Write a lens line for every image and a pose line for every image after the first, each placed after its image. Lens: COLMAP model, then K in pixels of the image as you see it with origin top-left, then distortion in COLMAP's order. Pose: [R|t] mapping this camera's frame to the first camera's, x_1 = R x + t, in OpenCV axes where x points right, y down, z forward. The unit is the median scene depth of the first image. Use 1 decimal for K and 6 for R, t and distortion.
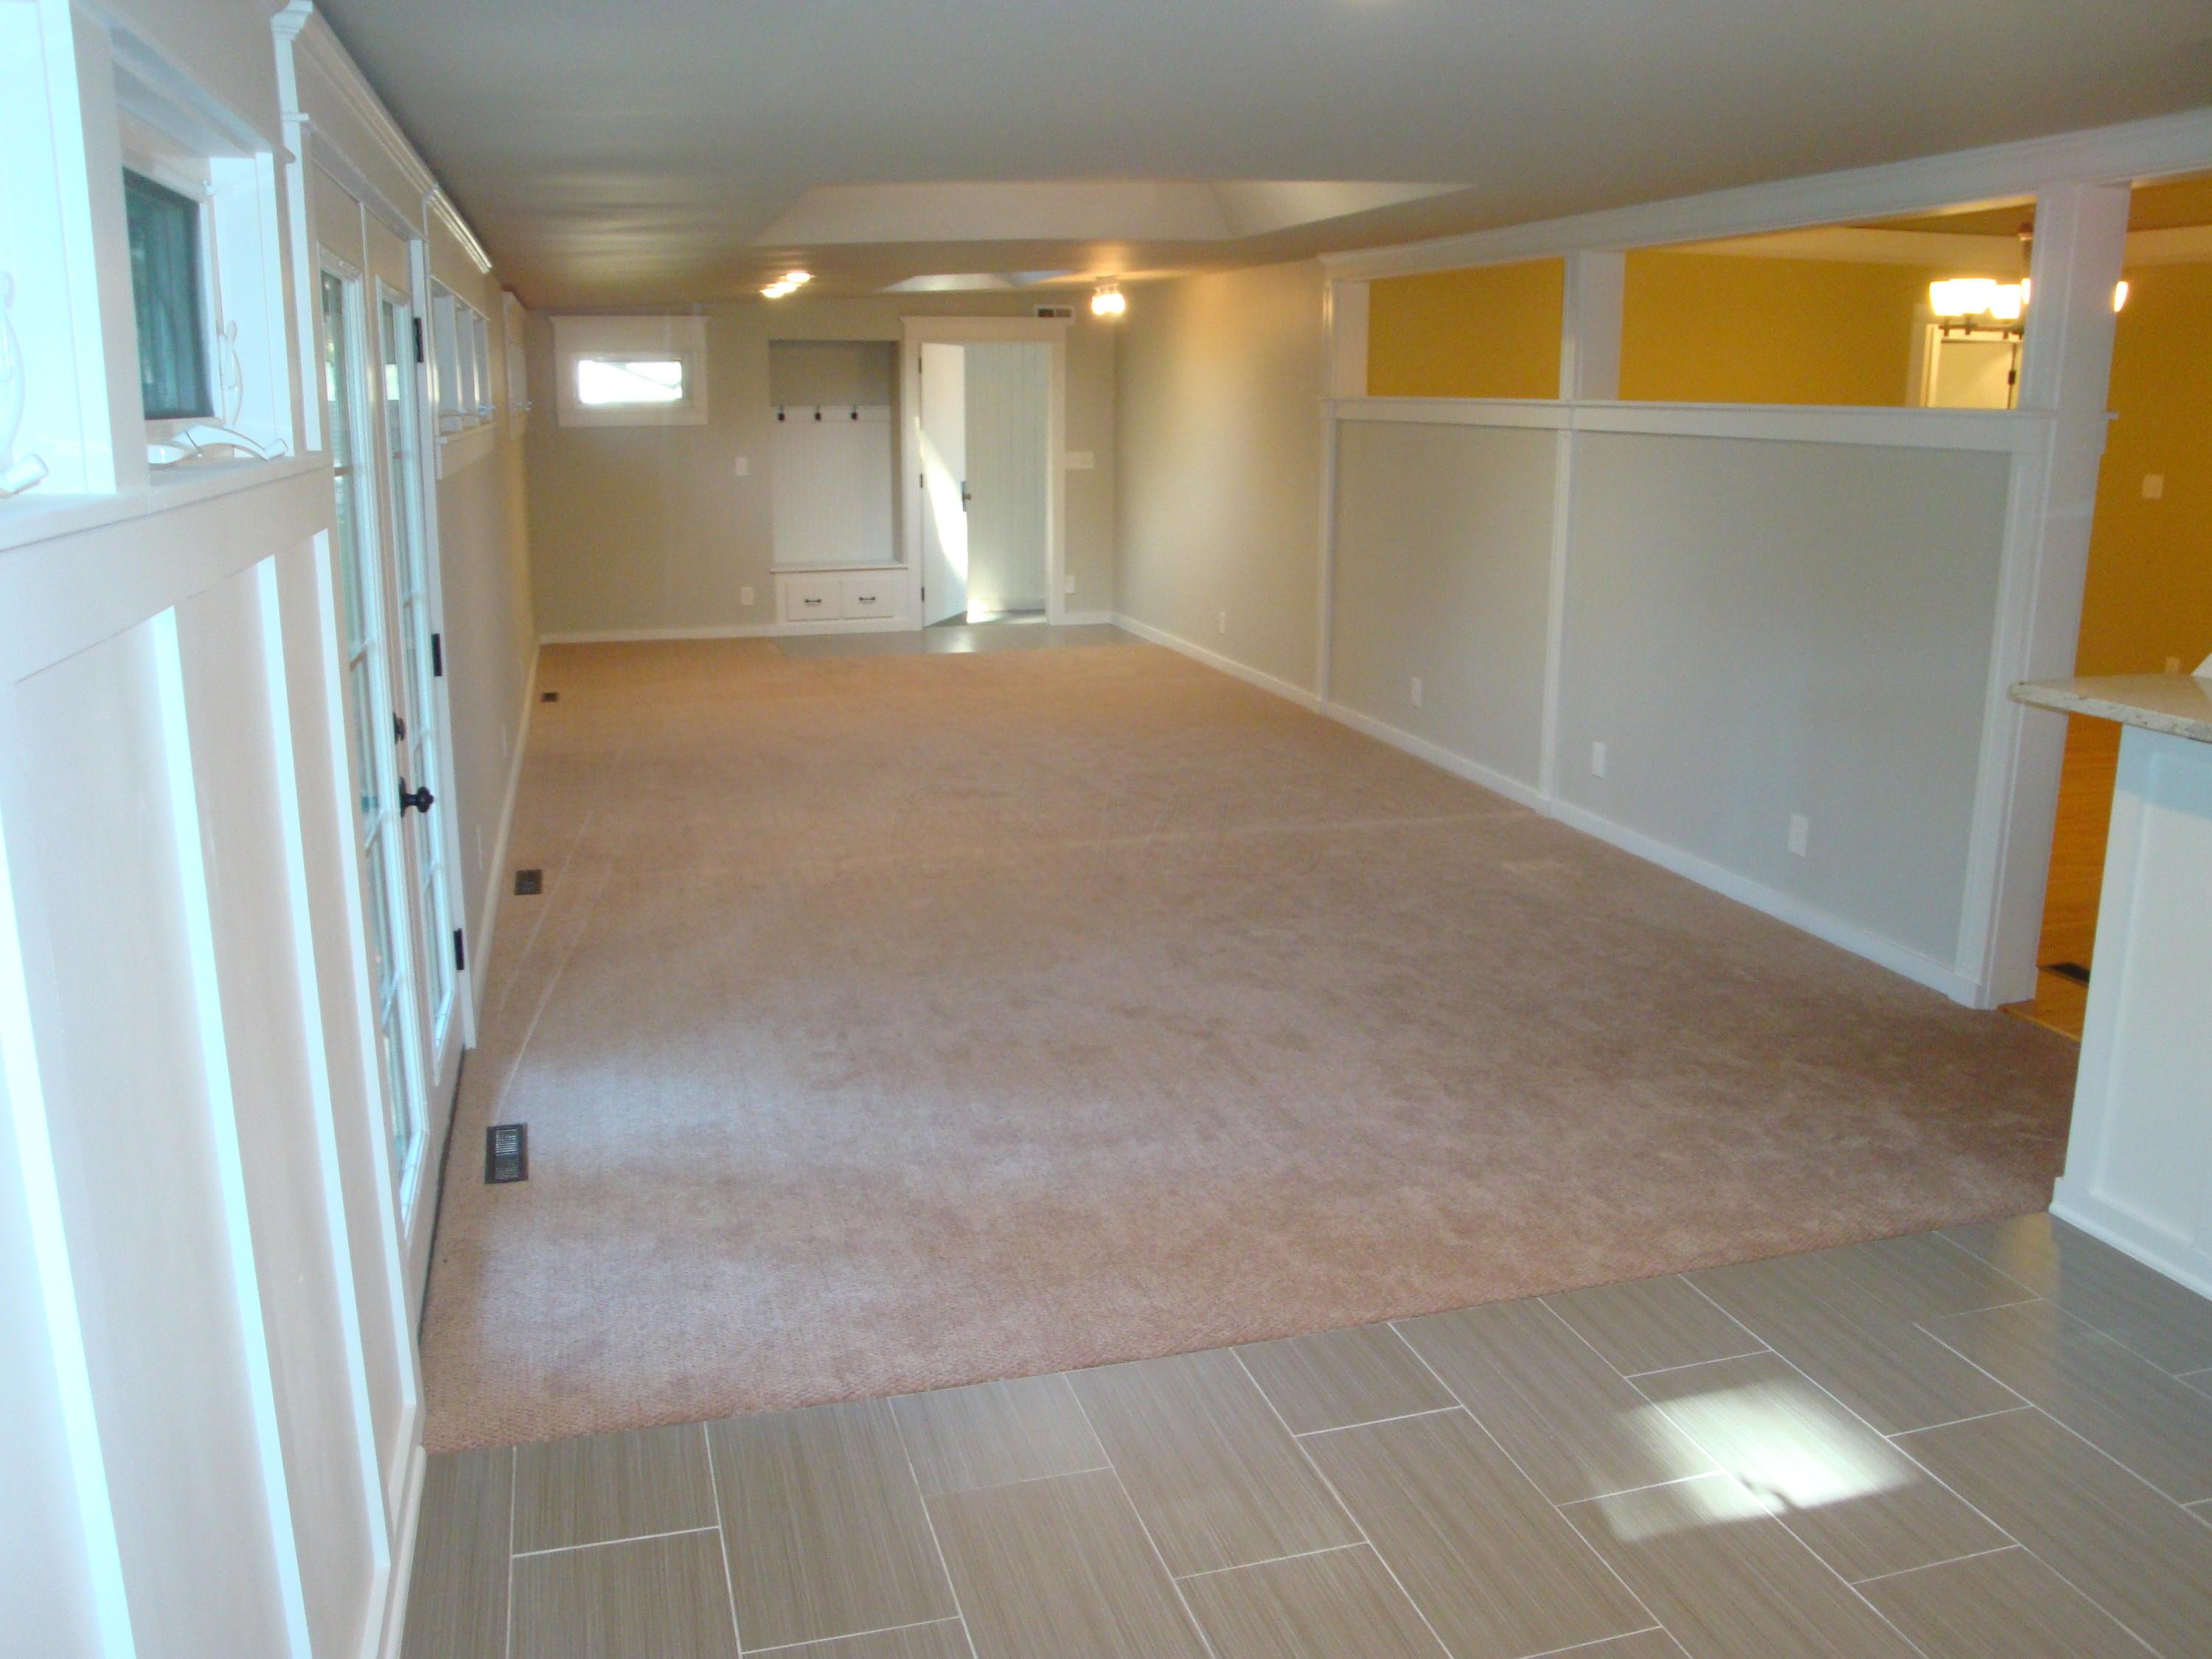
lens RADIAL K [[1841.4, 0, 1106.0], [0, 1841.4, 829.5], [0, 0, 1]] dist [-0.169585, 0.148338]
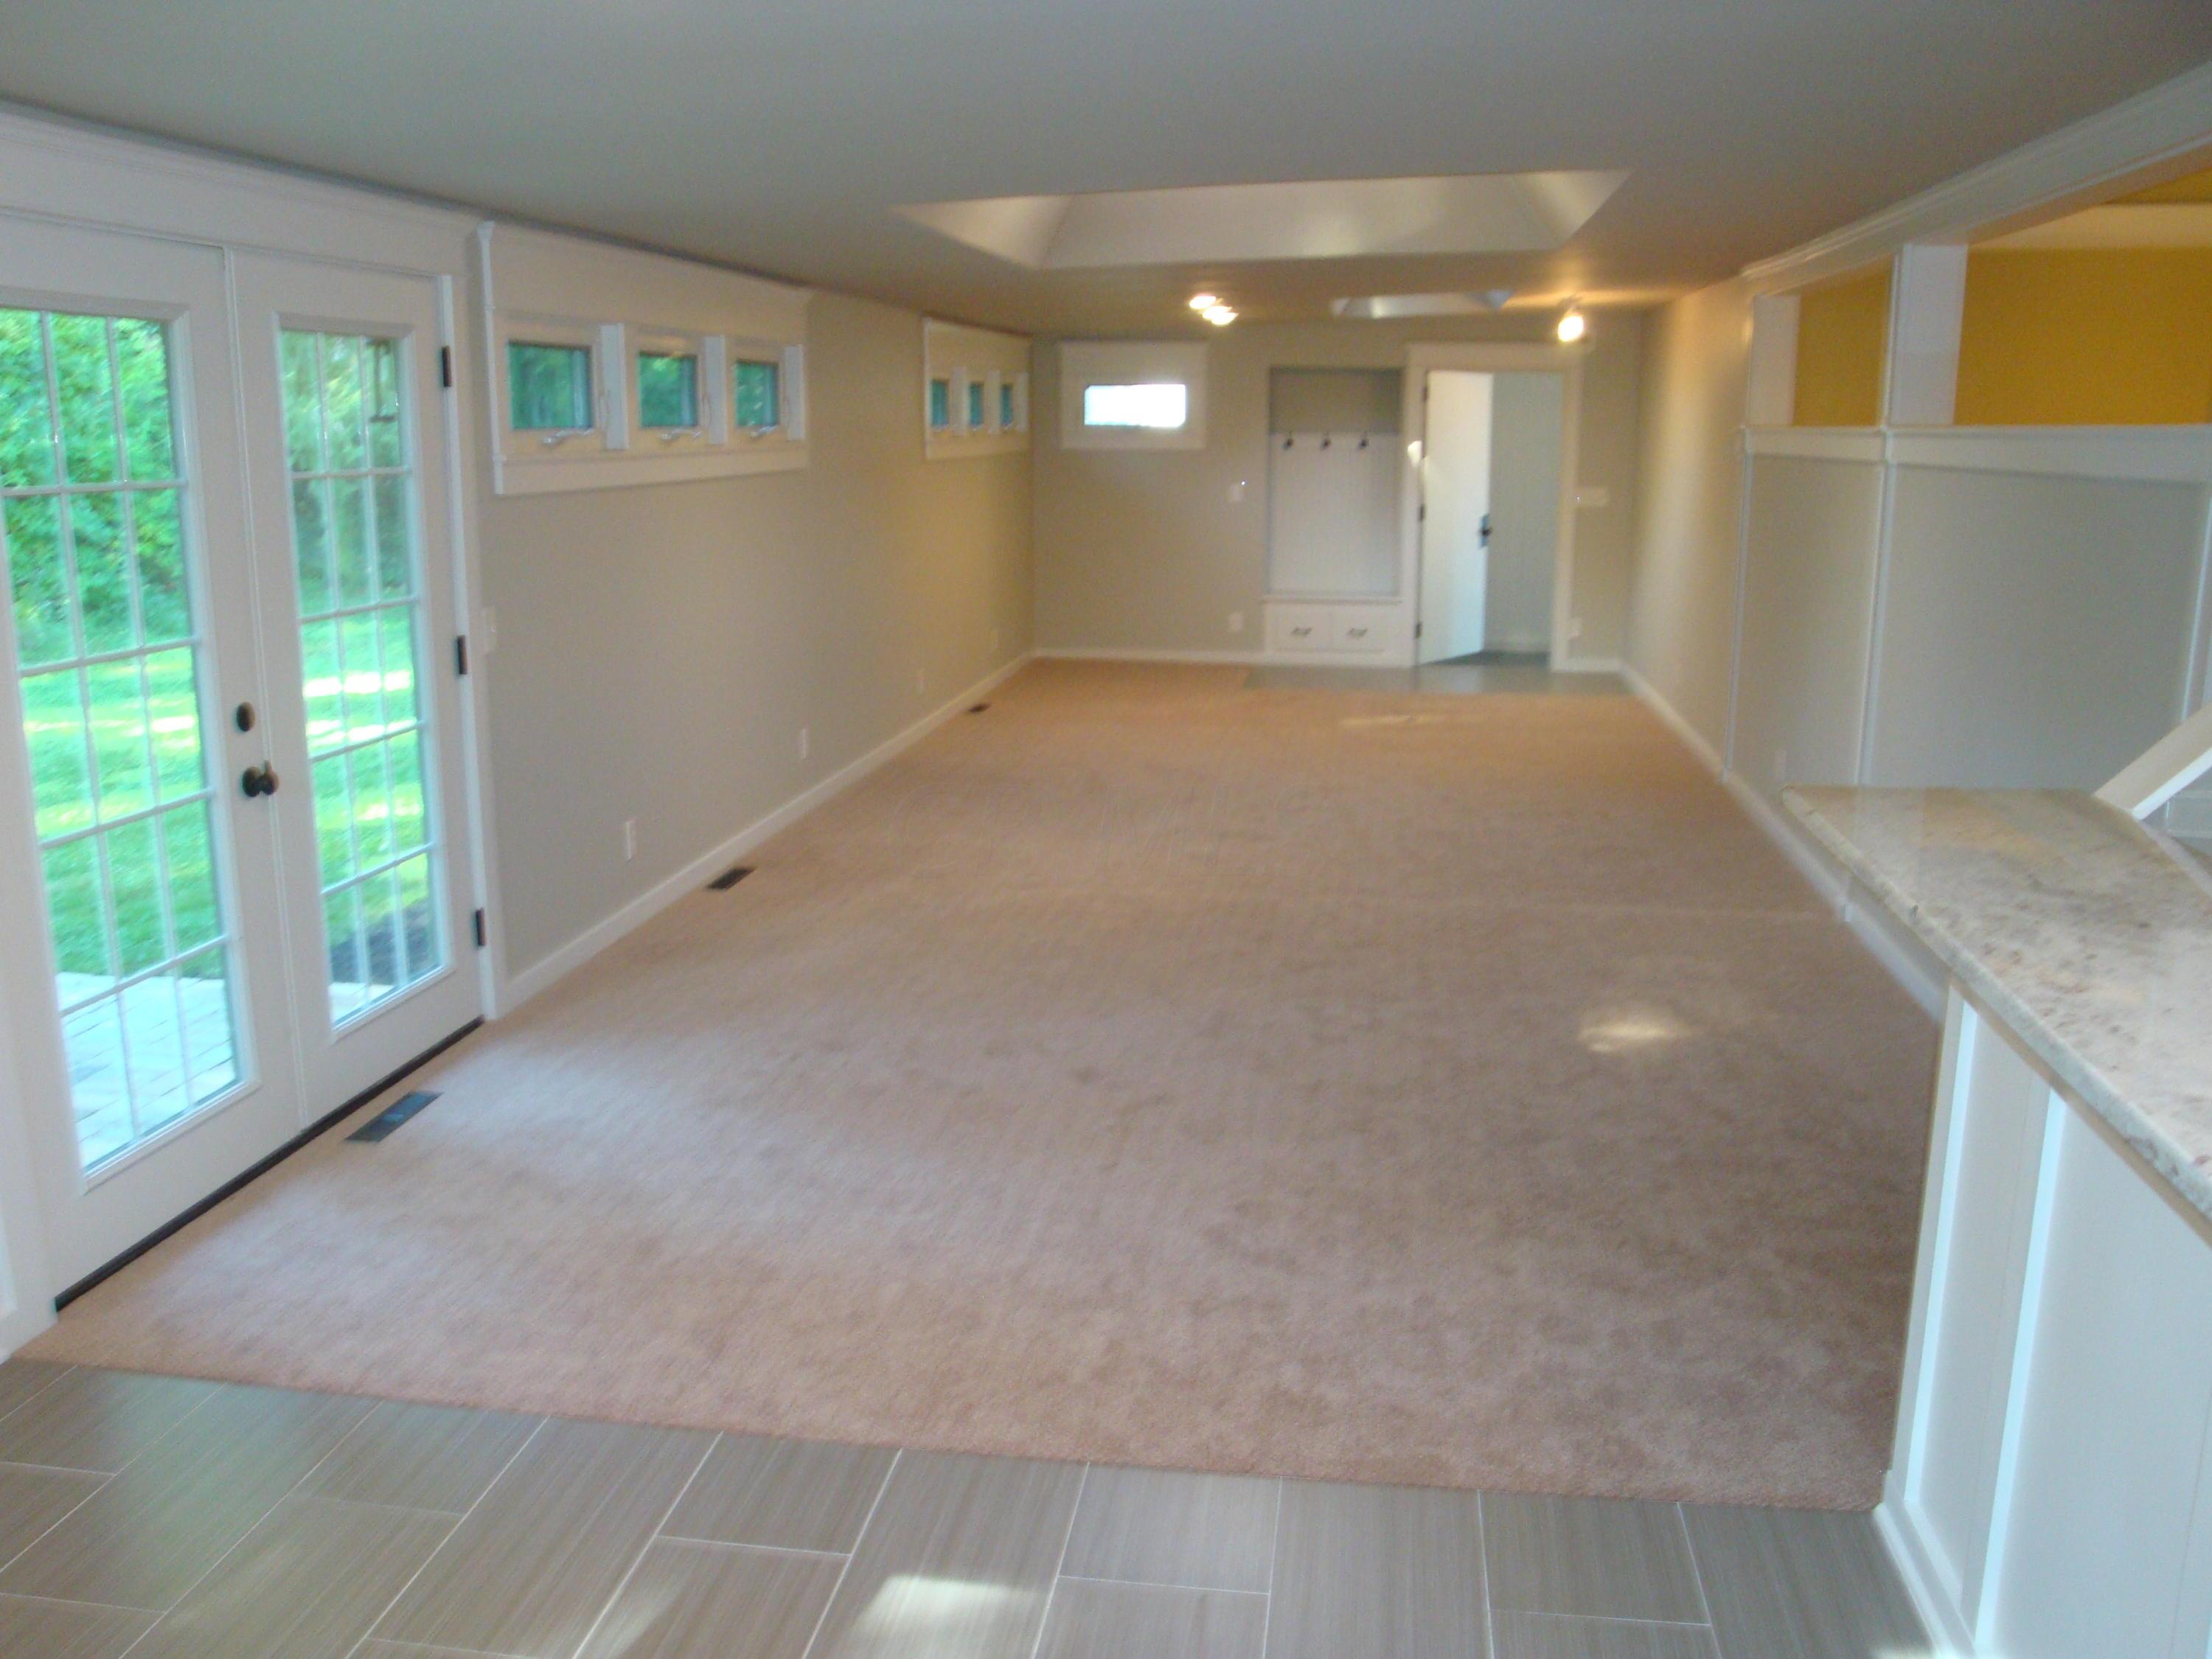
lens RADIAL K [[1845.1, 0, 1095.2], [0, 1845.1, 836.6], [0, 0, 1]] dist [-0.170290, 0.140178]
pose [[0.912225, 0.088554, -0.400004, 0.167759], [-0.094062, 0.995549, 0.005887, -0.012139], [0.398745, 0.032255, 0.916494, 0.063471]]
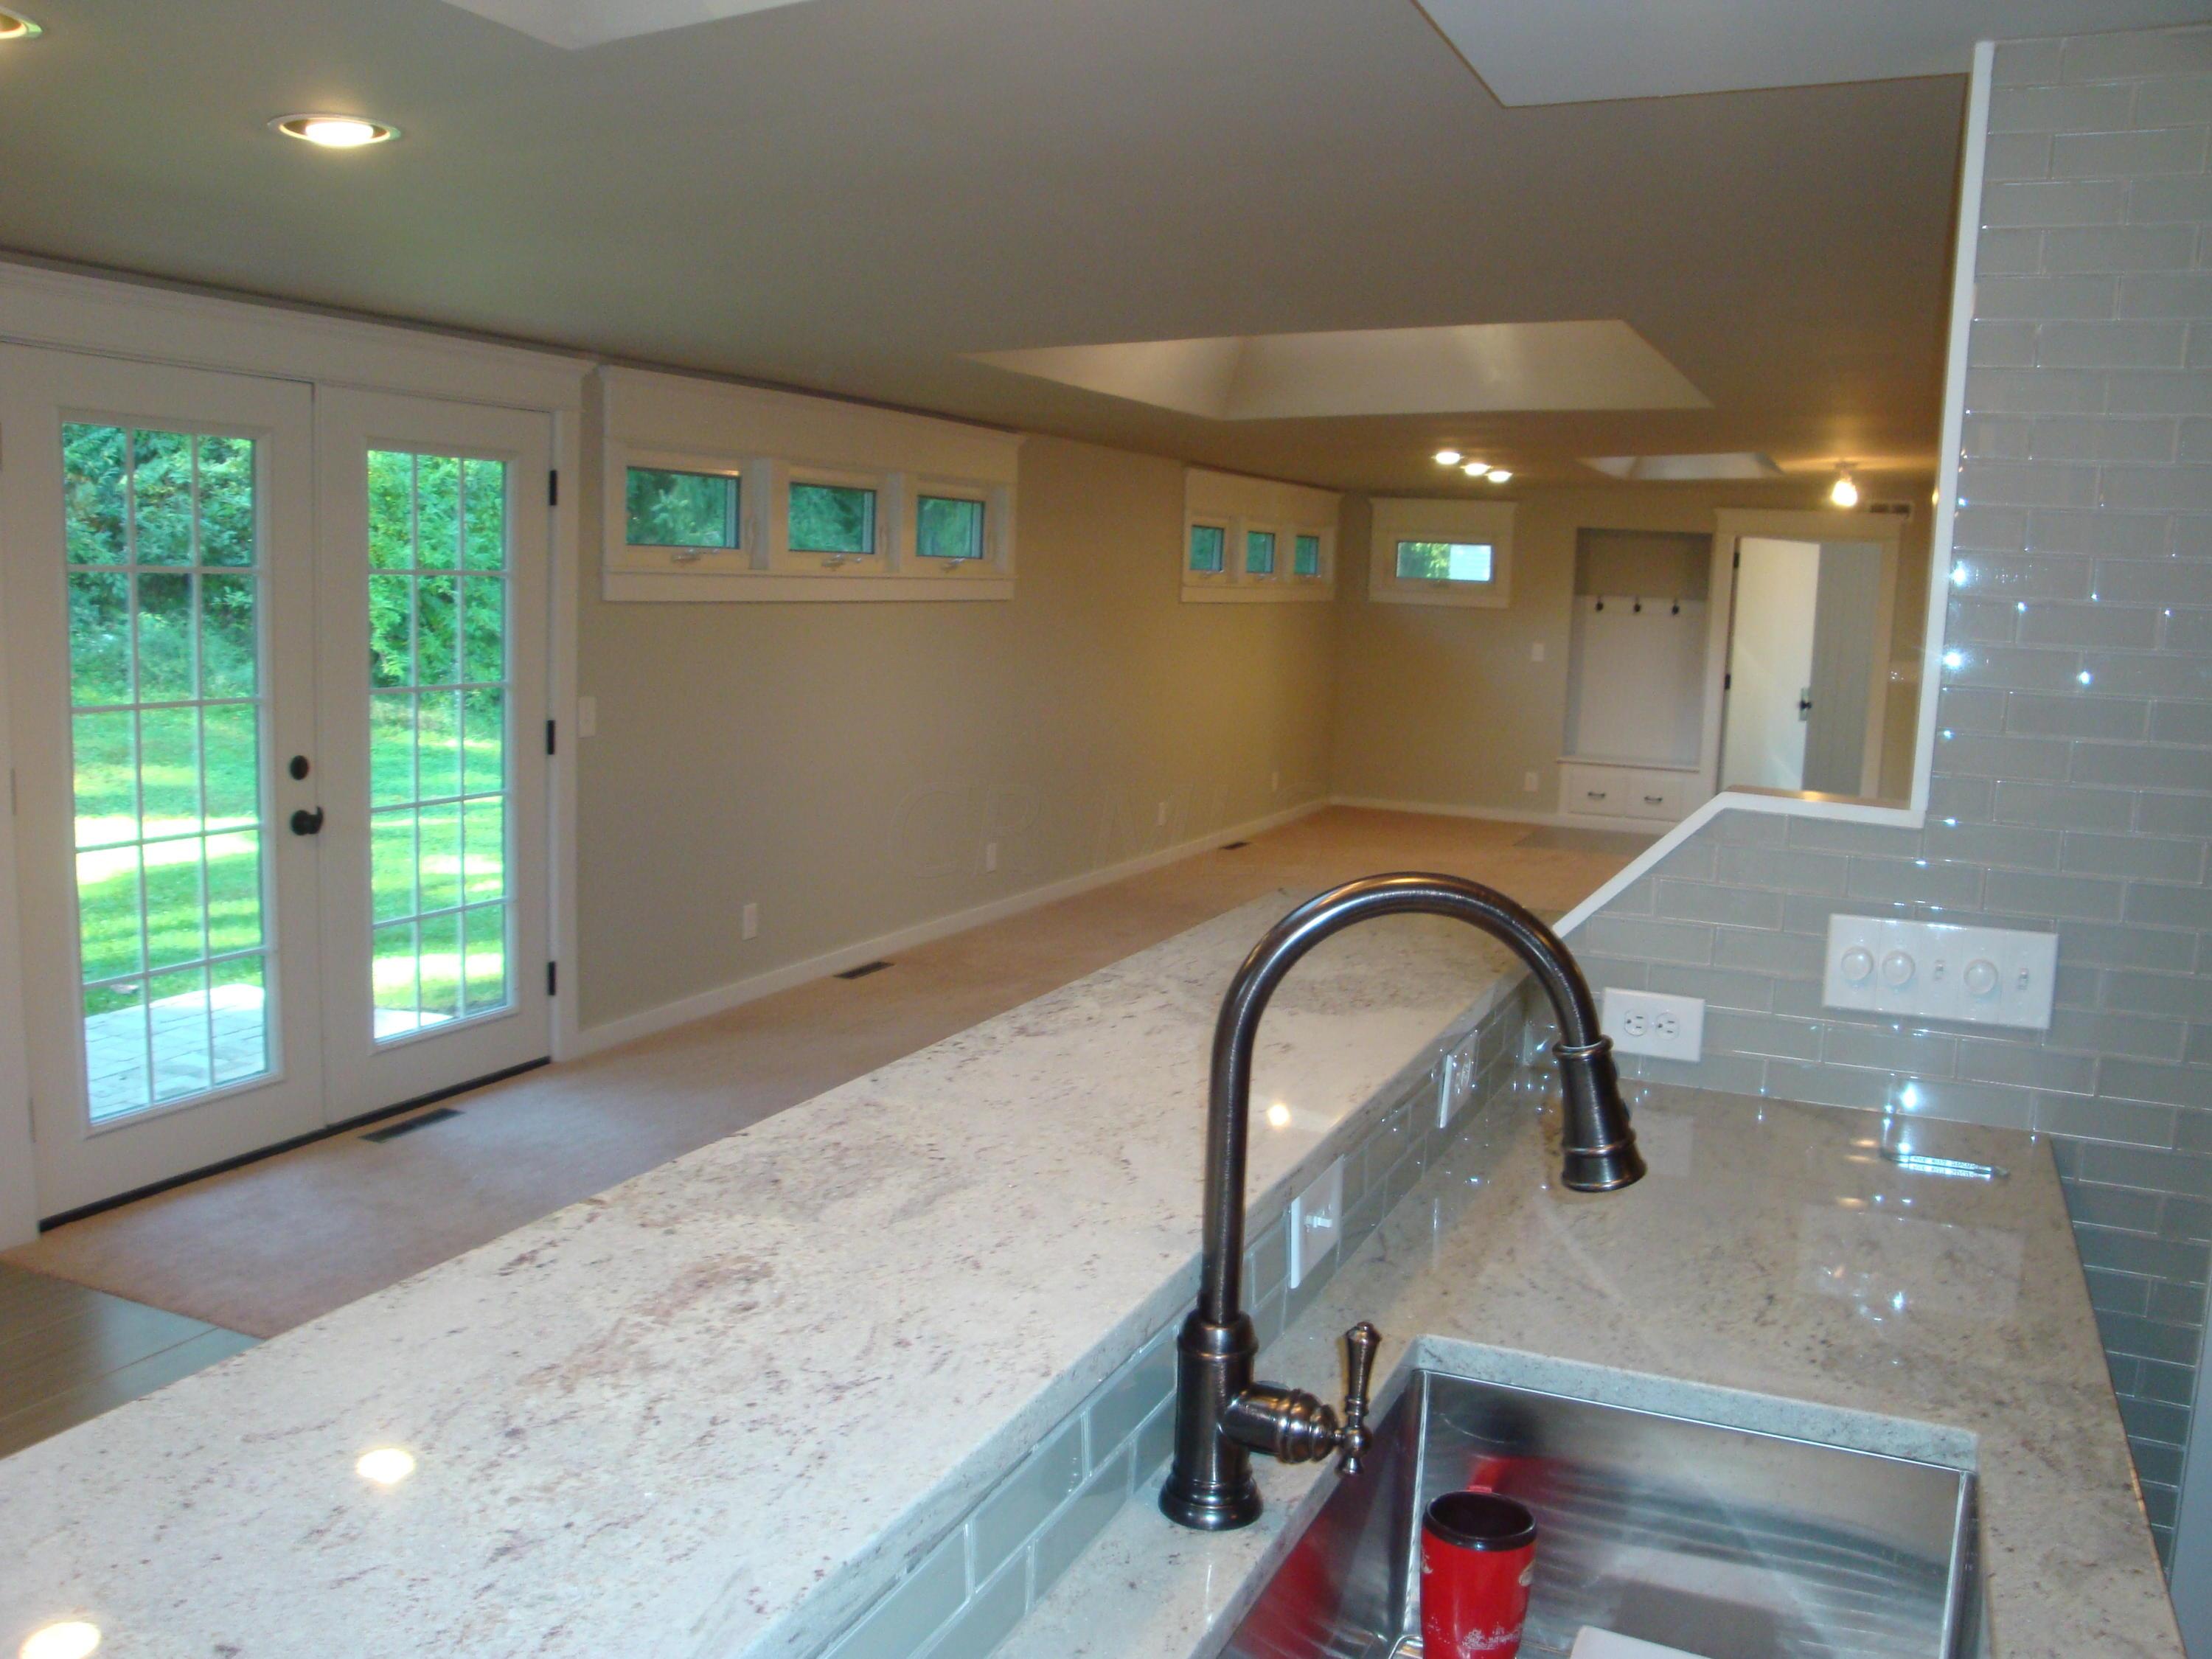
lens RADIAL K [[1841.4, 0, 1106.0], [0, 1841.4, 829.5], [0, 0, 1]] dist [-0.169585, 0.148338]
pose [[0.774763, 0.111426, -0.622355, 0.282082], [-0.179060, 0.982717, -0.046964, -0.017364], [0.606366, 0.147824, 0.781325, 0.105364]]
